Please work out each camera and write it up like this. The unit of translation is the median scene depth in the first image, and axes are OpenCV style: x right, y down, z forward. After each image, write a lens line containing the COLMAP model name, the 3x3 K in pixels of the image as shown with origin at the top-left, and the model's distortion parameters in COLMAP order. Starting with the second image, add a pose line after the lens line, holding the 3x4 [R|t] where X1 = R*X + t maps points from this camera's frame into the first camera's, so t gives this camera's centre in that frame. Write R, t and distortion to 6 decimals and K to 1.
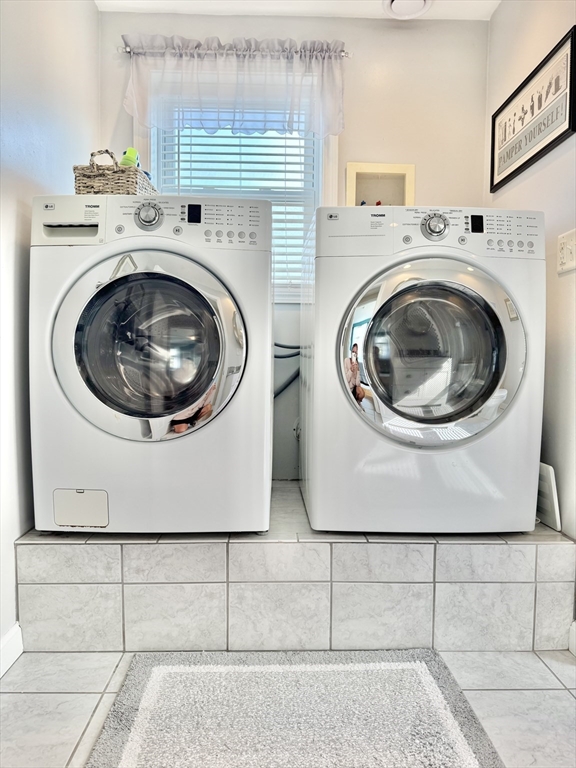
lens RADIAL K [[531.2, 0, 288.0], [0, 531.2, 384.0], [0, 0, 1]] dist [0.036376, -0.046701]
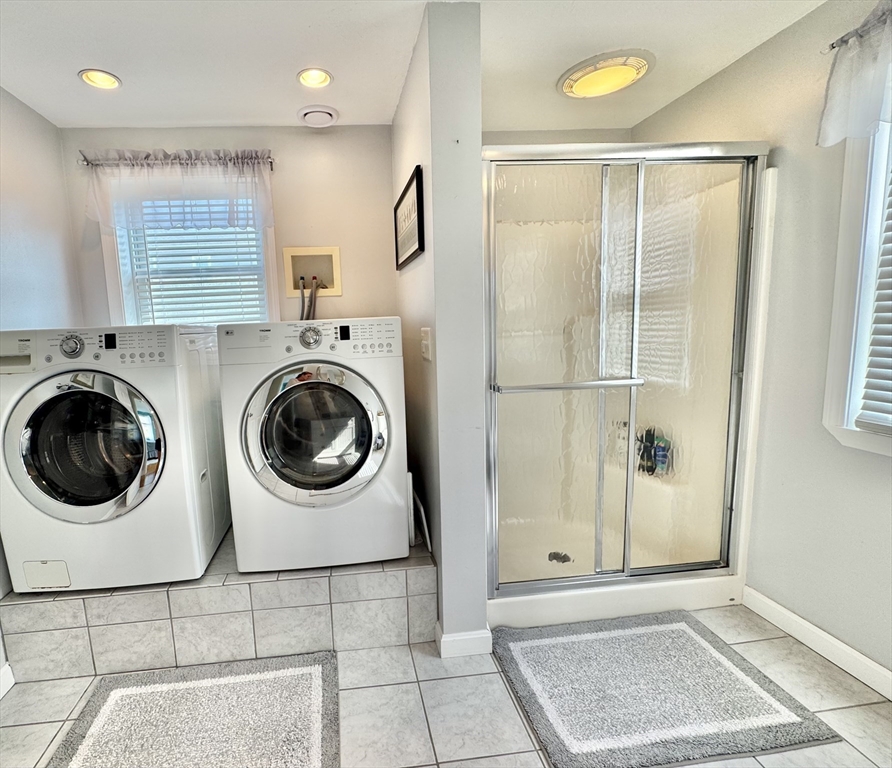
lens RADIAL K [[432.5, 0, 367.1], [0, 432.5, 380.7], [0, 0, 1]] dist [-0.000033, 0.000436]
pose [[0.996908, -0.060622, 0.049988, 0.346410], [0.056520, 0.995211, 0.079759, -0.263771], [-0.054584, -0.076687, 0.995560, -0.034120]]
